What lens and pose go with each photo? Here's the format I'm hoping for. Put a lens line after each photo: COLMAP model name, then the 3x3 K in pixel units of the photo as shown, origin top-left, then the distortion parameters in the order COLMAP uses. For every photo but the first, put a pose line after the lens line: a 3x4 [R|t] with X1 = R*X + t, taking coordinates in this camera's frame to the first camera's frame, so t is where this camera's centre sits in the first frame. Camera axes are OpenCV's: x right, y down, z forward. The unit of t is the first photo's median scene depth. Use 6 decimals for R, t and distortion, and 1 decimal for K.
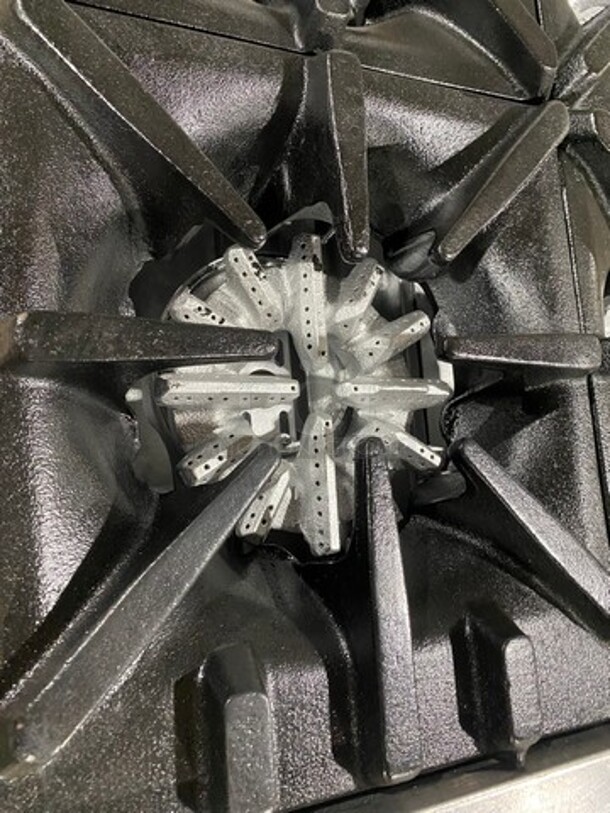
lens RADIAL K [[611.1, 0, 308.1], [0, 611.1, 400.4], [0, 0, 1]] dist [0.054103, -0.059172]
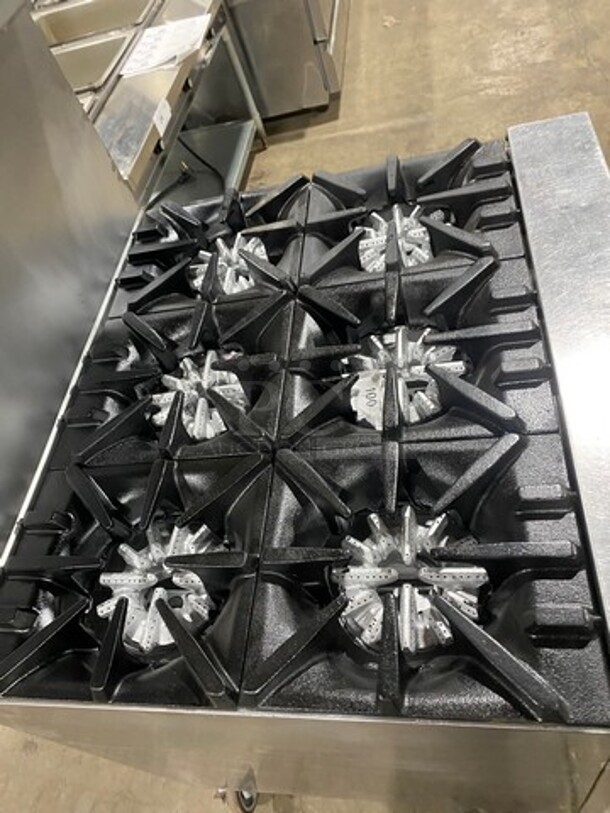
lens RADIAL K [[611.1, 0, 308.1], [0, 611.1, 400.4], [0, 0, 1]] dist [0.054103, -0.059172]
pose [[0.052738, -0.965063, 0.256655, 0.033595], [0.987538, 0.012238, -0.156906, -0.031466], [0.148283, 0.261731, 0.953682, -1.220512]]
